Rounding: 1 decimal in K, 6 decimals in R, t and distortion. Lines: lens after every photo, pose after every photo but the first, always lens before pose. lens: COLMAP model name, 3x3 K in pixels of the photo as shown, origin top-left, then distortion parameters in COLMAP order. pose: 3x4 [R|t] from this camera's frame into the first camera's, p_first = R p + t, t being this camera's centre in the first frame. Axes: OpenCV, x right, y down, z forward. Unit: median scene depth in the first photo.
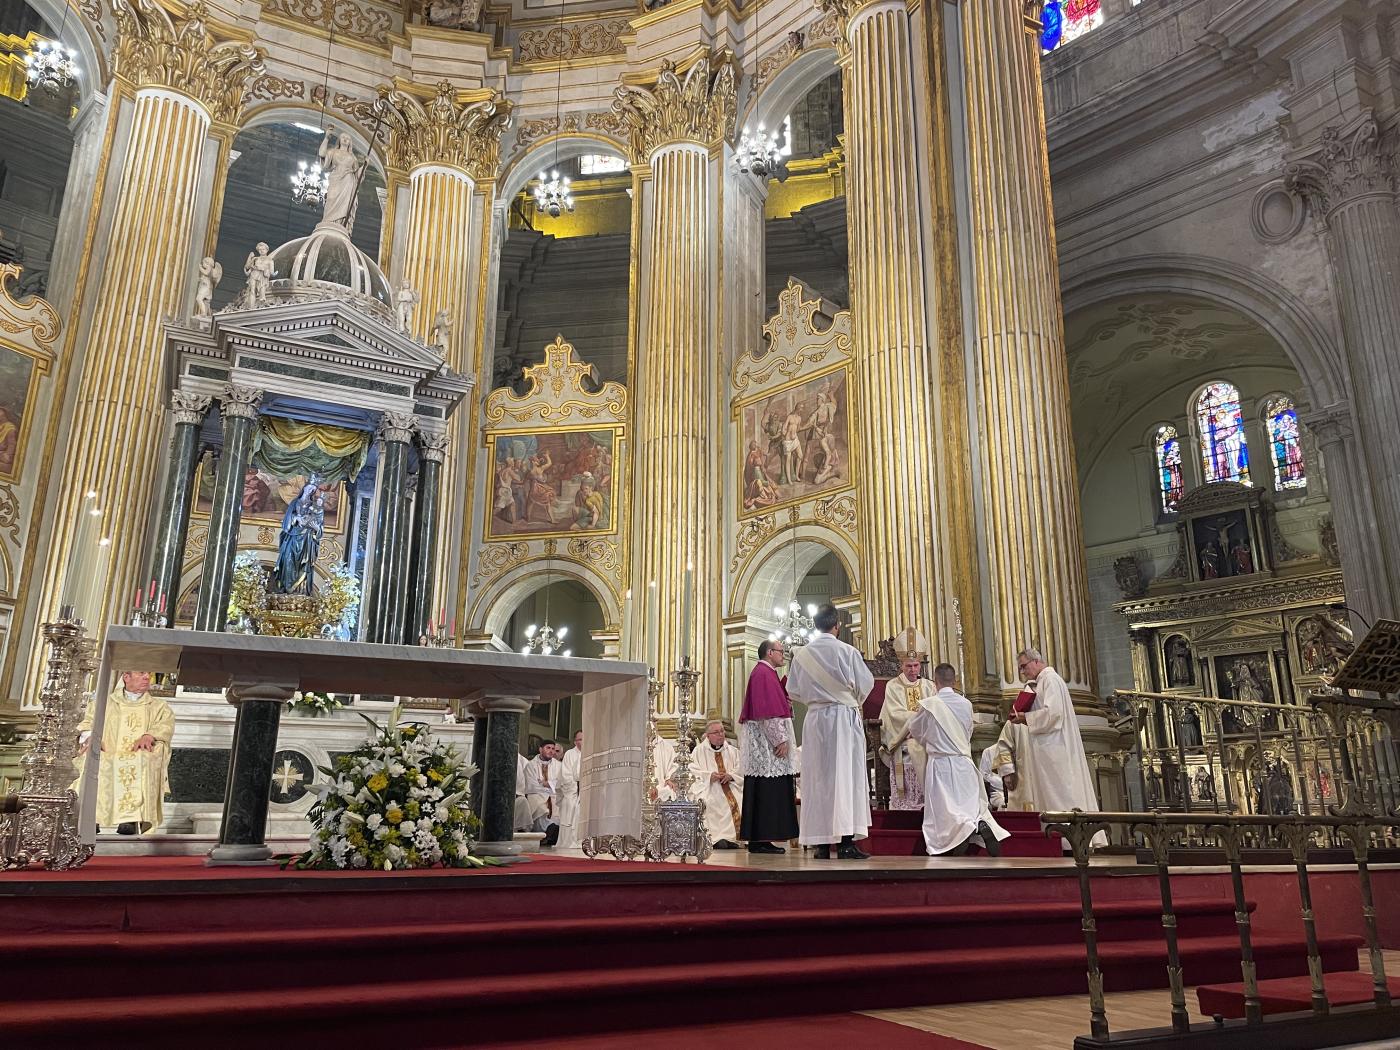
lens RADIAL K [[1055.7, 0, 716.1], [0, 1055.7, 525.1], [0, 0, 1]] dist [0.092602, -0.117843]
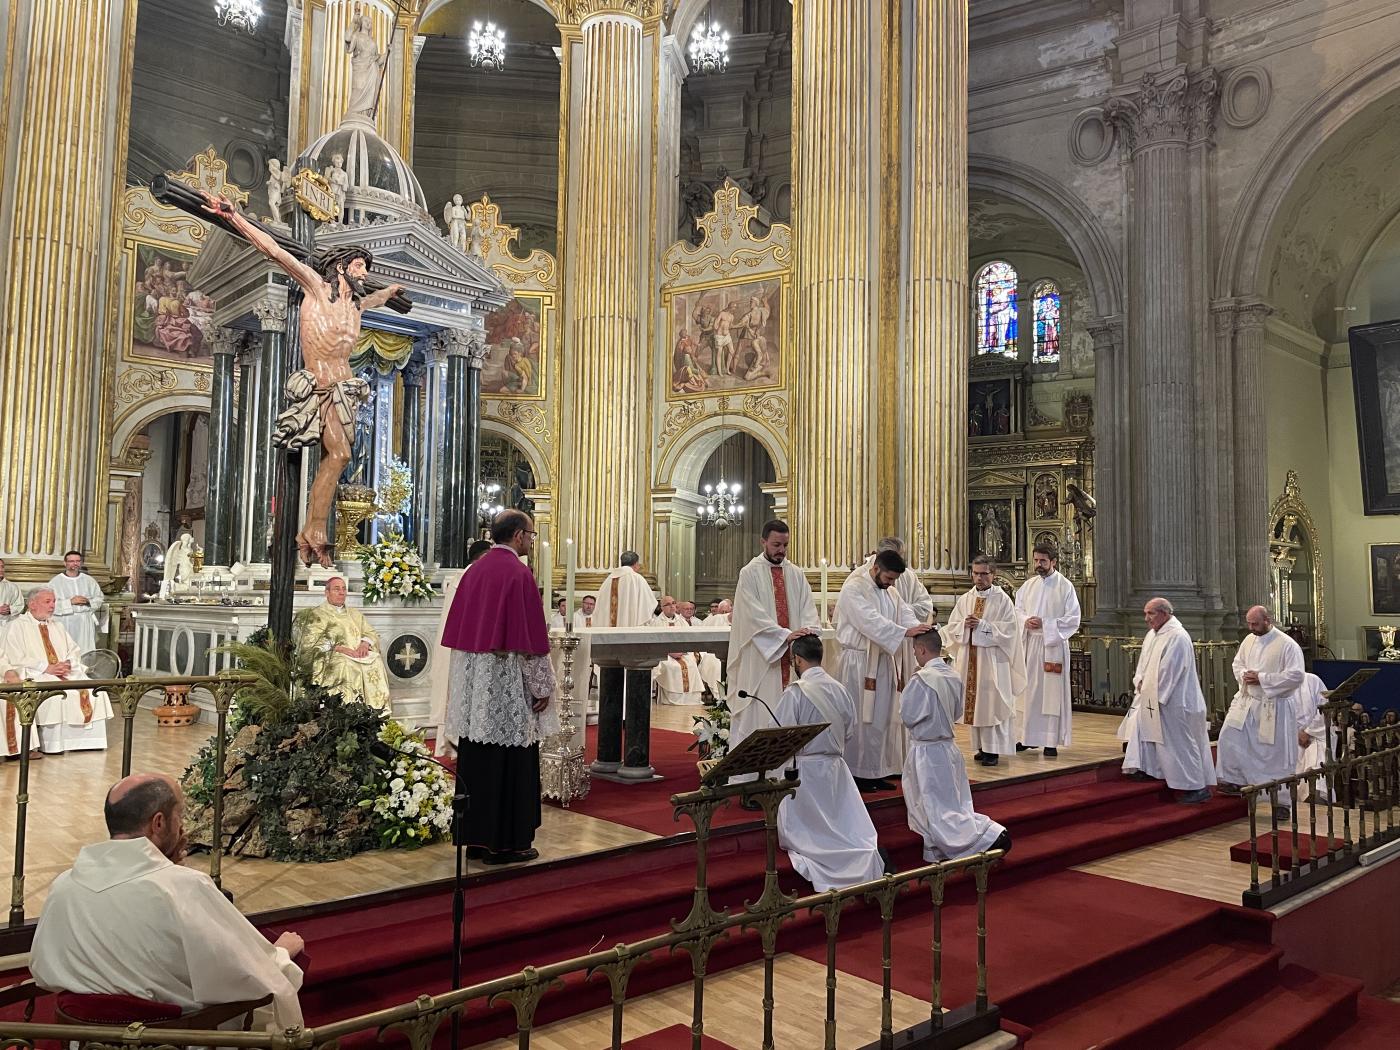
lens RADIAL K [[1055.7, 0, 702.7], [0, 1055.7, 525.0], [0, 0, 1]] dist [0.092602, -0.117843]
pose [[0.964224, 0.032101, 0.263140, -0.240849], [-0.086241, 0.976629, 0.196870, -0.103391], [-0.250670, -0.212521, 0.944457, -0.106307]]
